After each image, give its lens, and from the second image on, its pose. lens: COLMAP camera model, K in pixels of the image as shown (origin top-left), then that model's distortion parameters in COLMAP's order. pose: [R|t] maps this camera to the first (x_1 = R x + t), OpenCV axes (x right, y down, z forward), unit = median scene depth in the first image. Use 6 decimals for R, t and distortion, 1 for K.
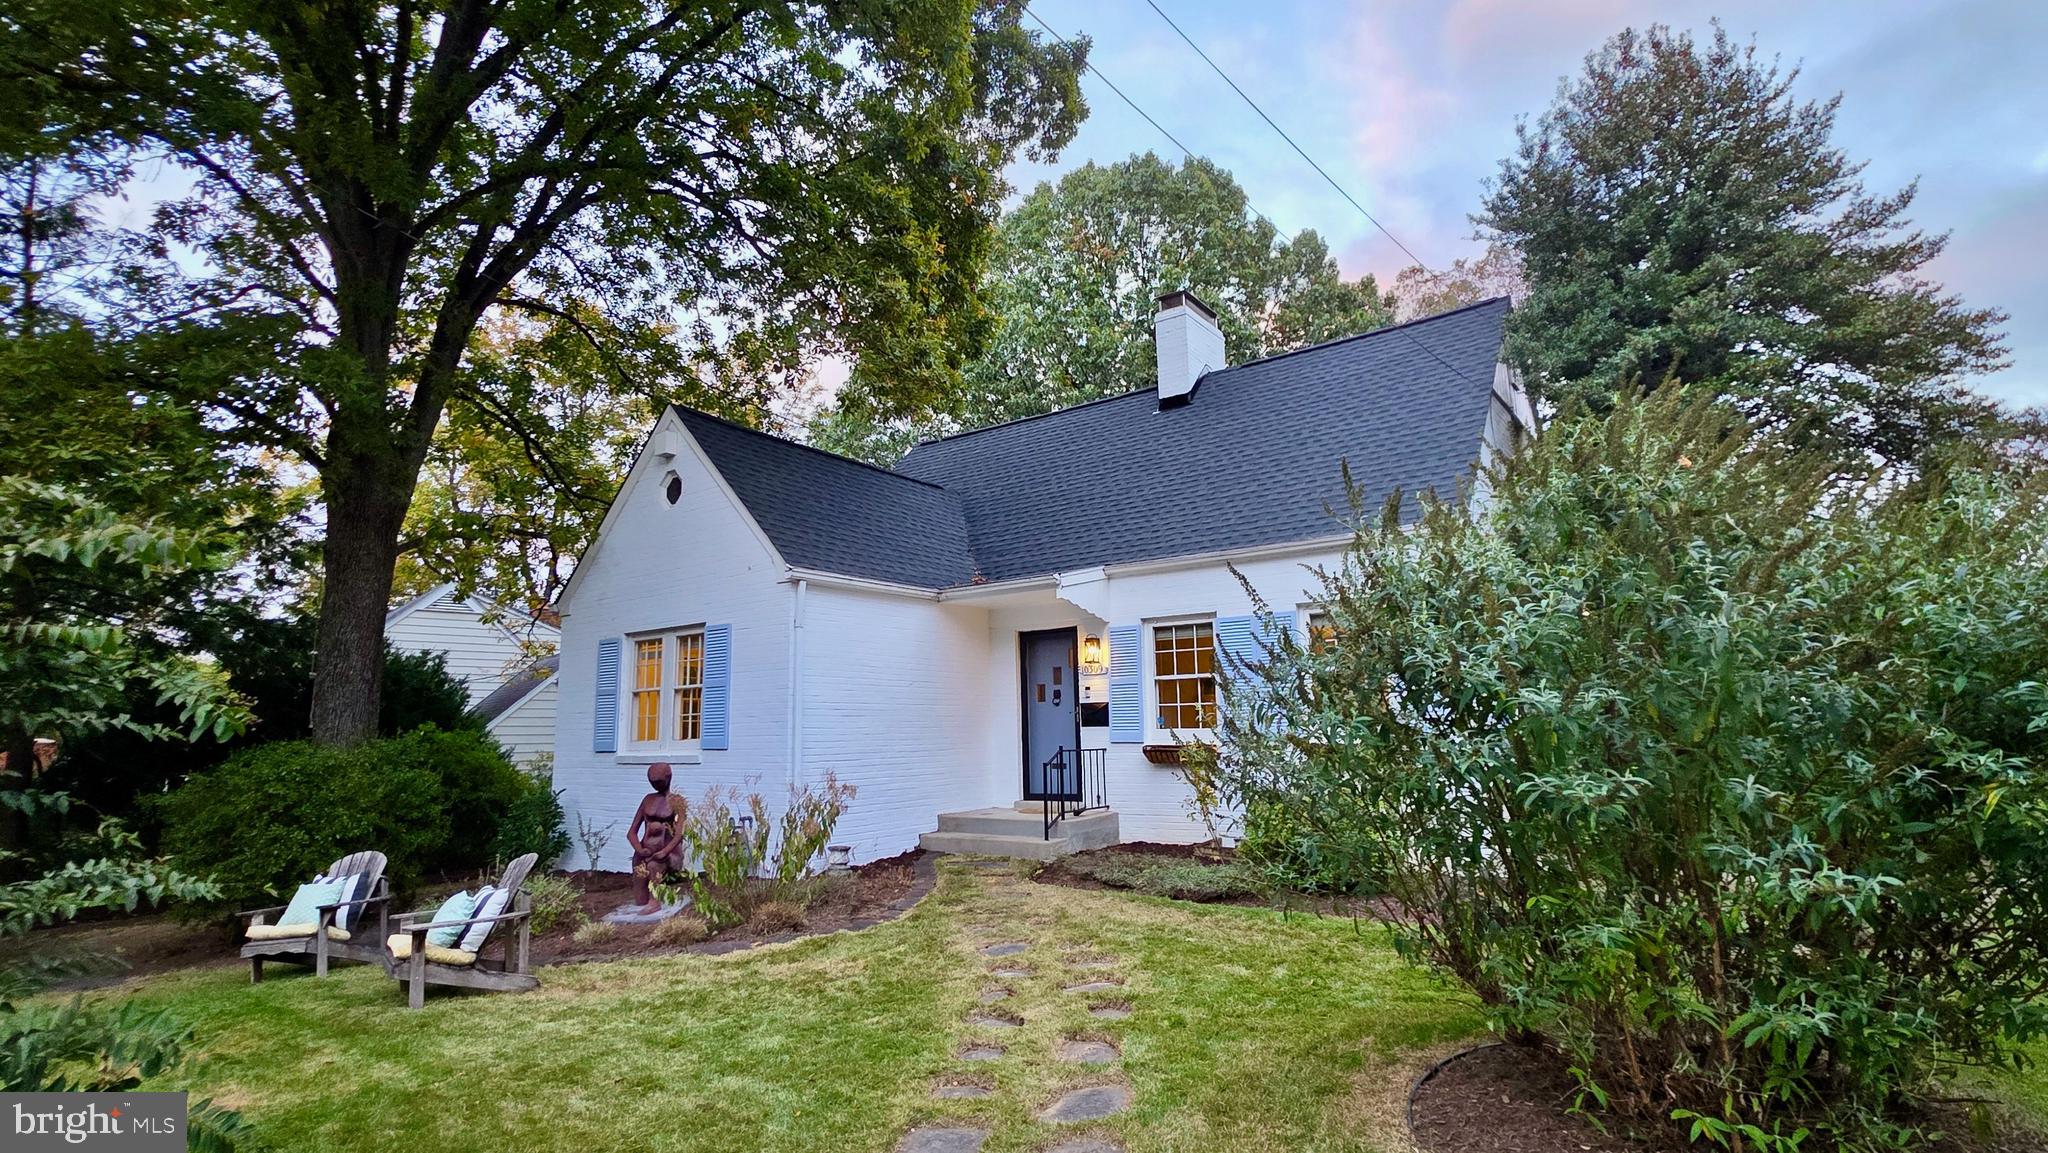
lens RADIAL K [[1012.4, 0, 1019.4], [0, 1012.4, 571.9], [0, 0, 1]] dist [0.001017, -0.000093]
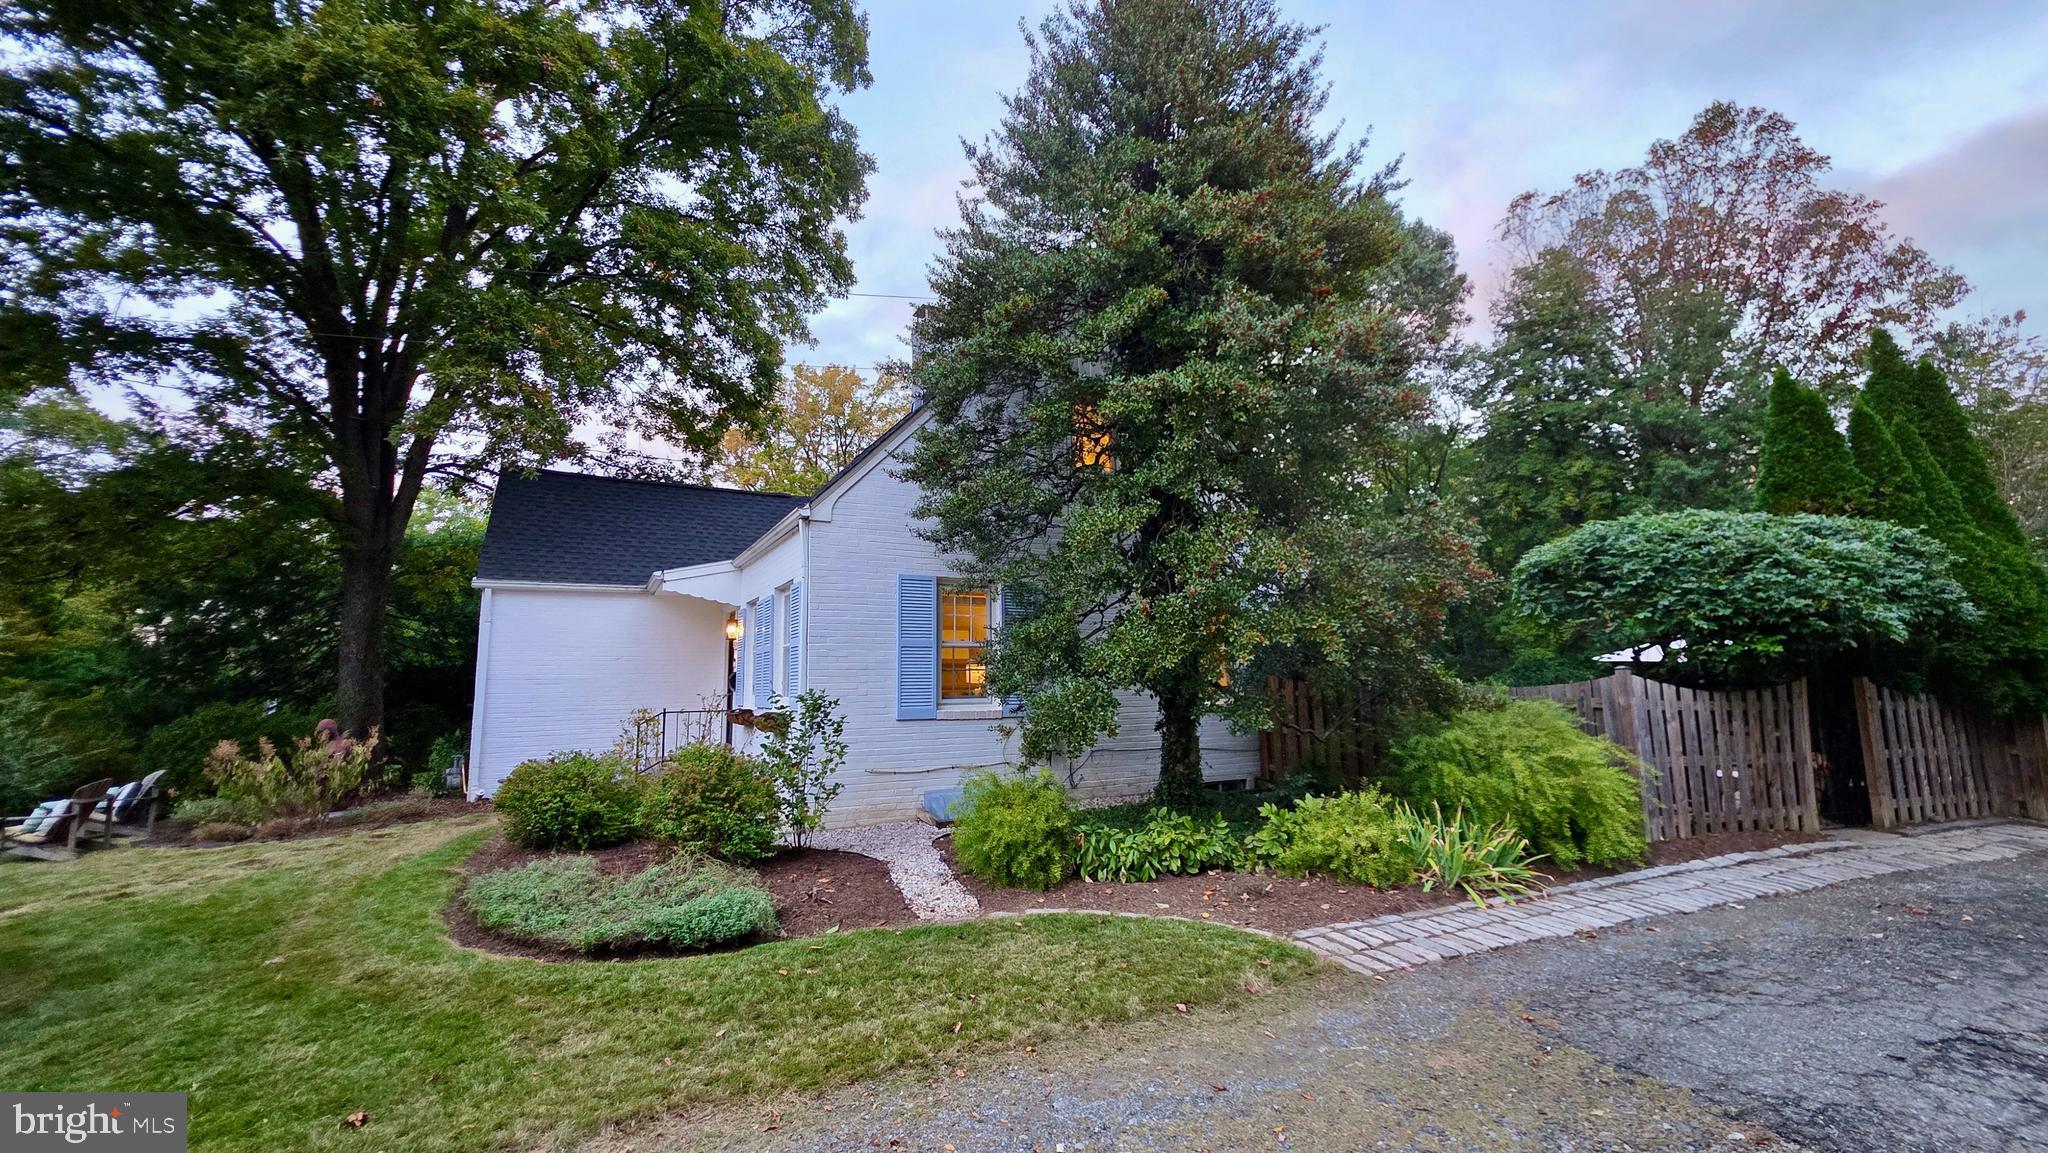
lens RADIAL K [[819.4, 0, 1020.6], [0, 819.4, 571.0], [0, 0, 1]] dist [0.000734, -0.000100]
pose [[0.903202, -0.052807, -0.425954, 0.800097], [0.068001, 0.997474, 0.020528, 0.010323], [0.423795, -0.047506, 0.904512, 0.251169]]
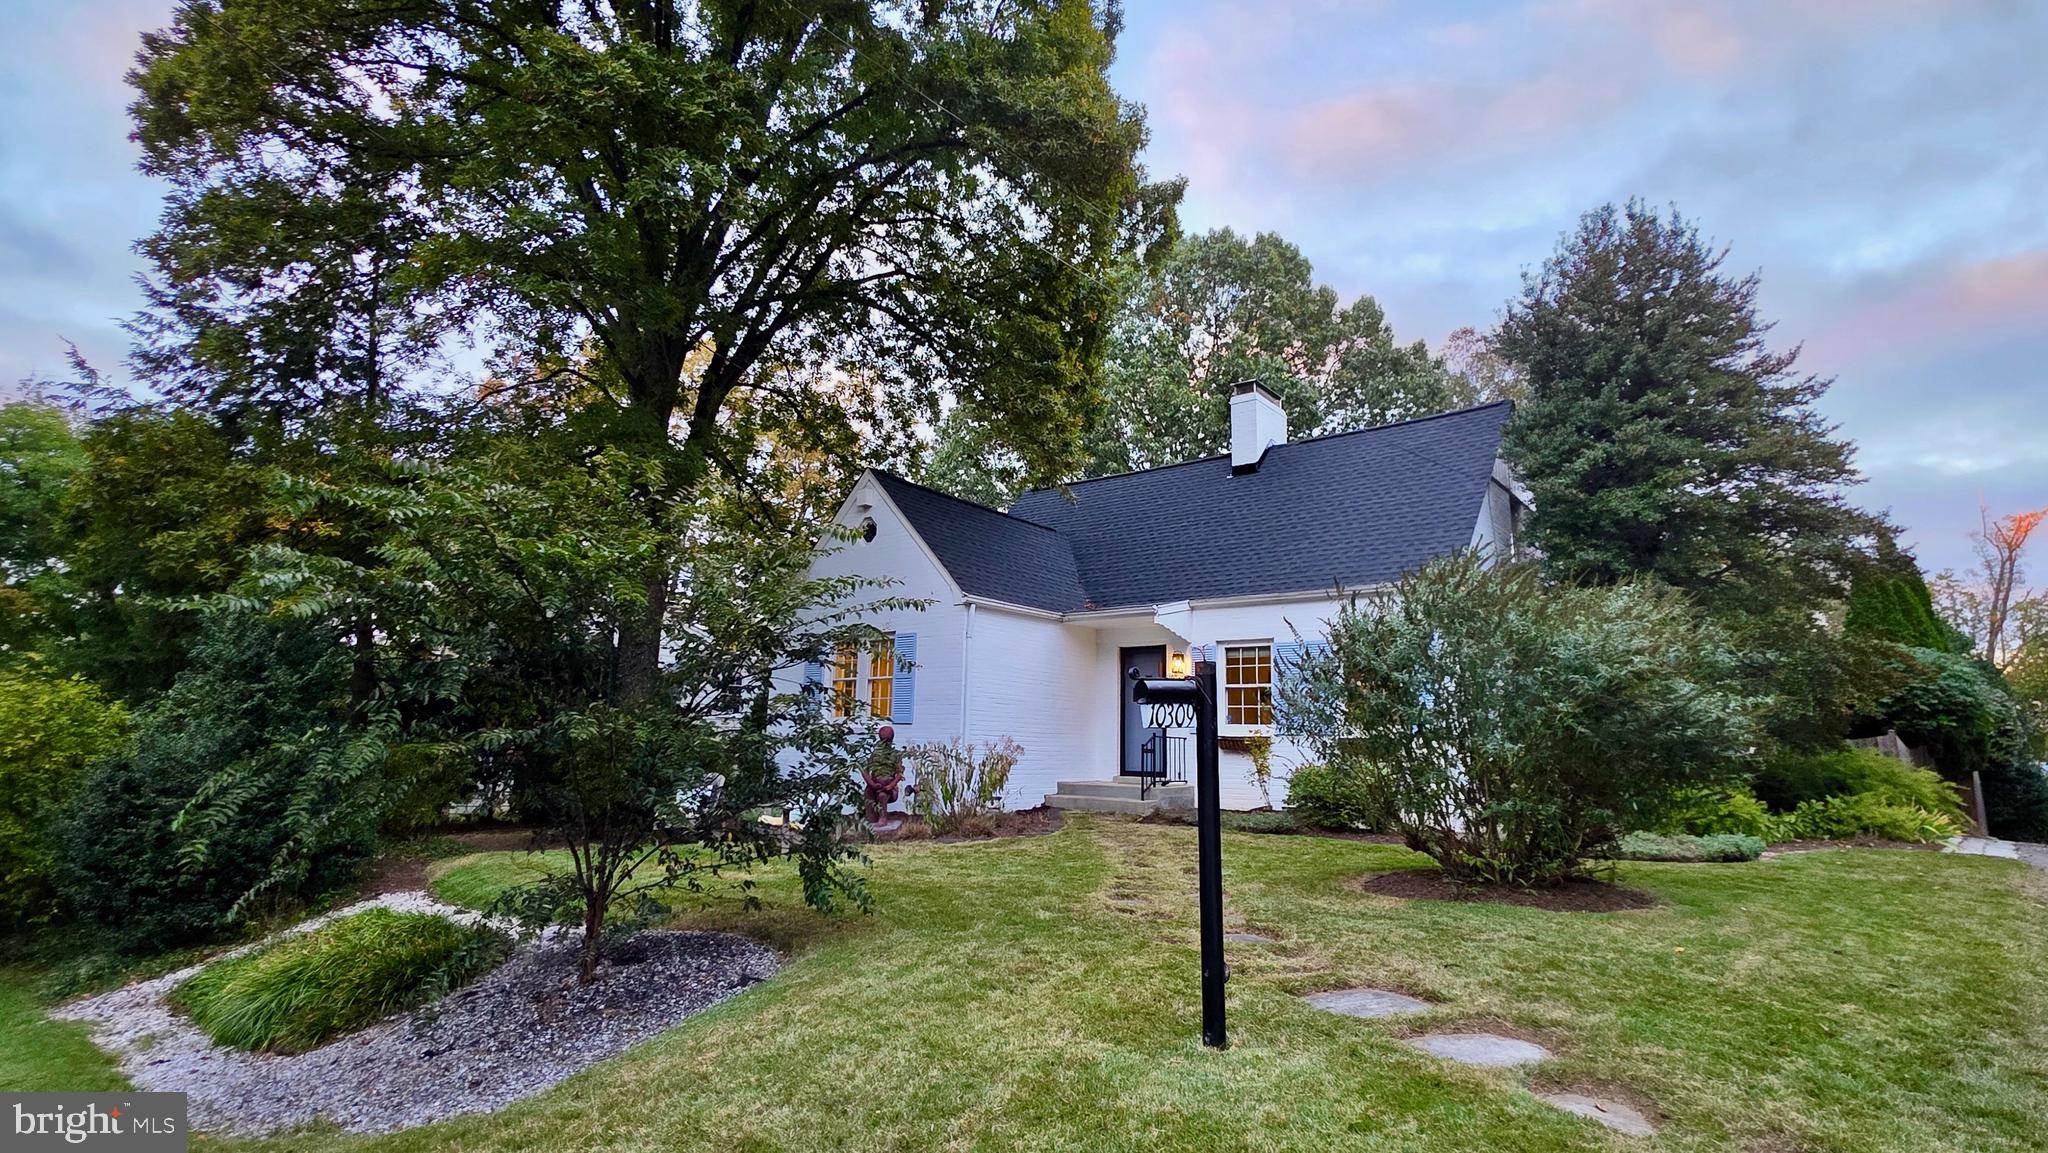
lens RADIAL K [[1012.4, 0, 1019.4], [0, 1012.4, 571.9], [0, 0, 1]] dist [0.001017, -0.000093]
pose [[0.997956, 0.036395, -0.052521, -0.068833], [-0.037238, 0.999191, -0.015162, -0.014251], [0.051927, 0.017087, 0.998505, -0.331196]]
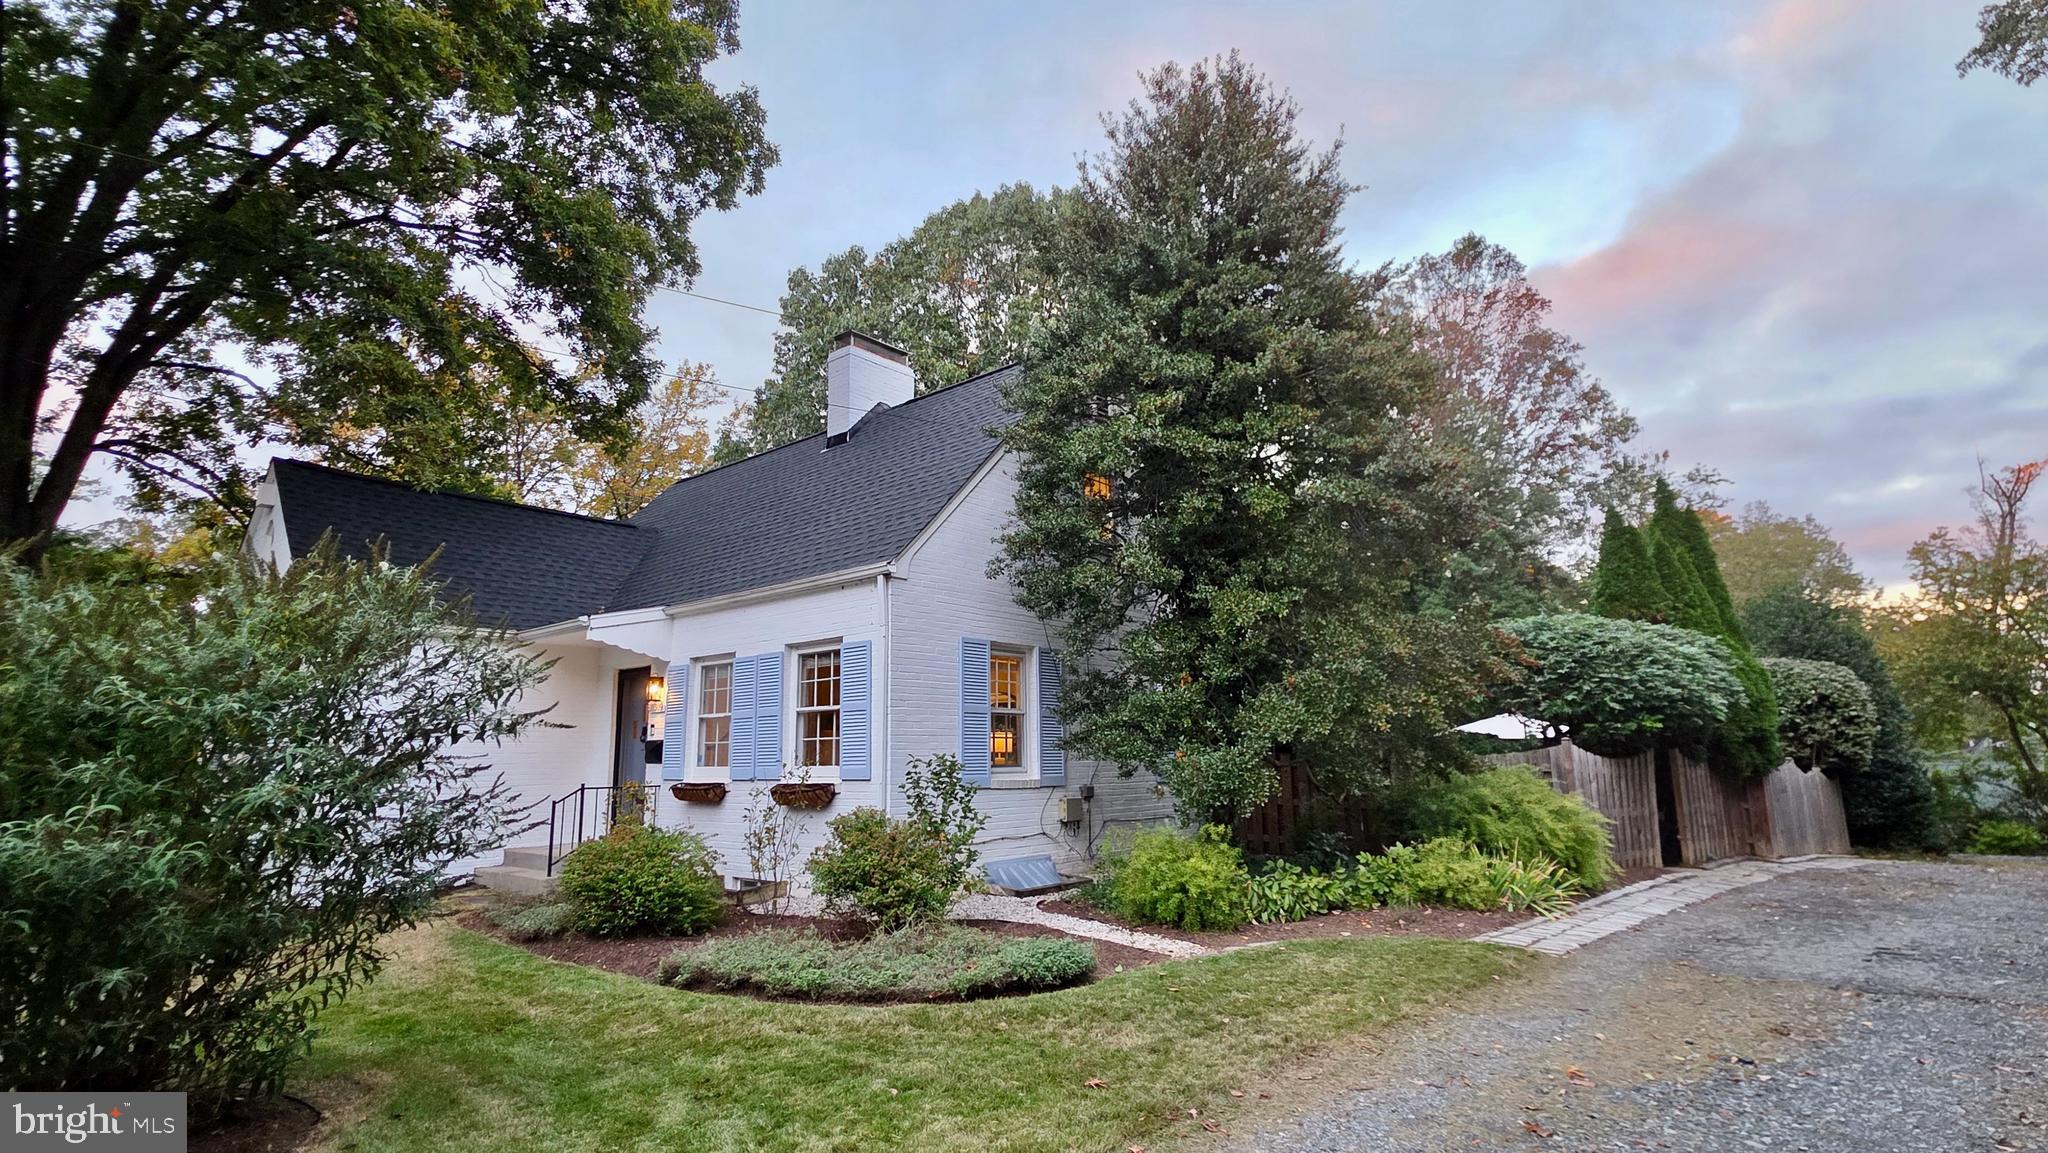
lens RADIAL K [[1012.4, 0, 1019.4], [0, 1012.4, 571.9], [0, 0, 1]] dist [0.001017, -0.000093]
pose [[0.996830, -0.010702, -0.078836, 0.515139], [0.009165, 0.999761, -0.019836, -0.016890], [0.079029, 0.019050, 0.996690, 0.004205]]
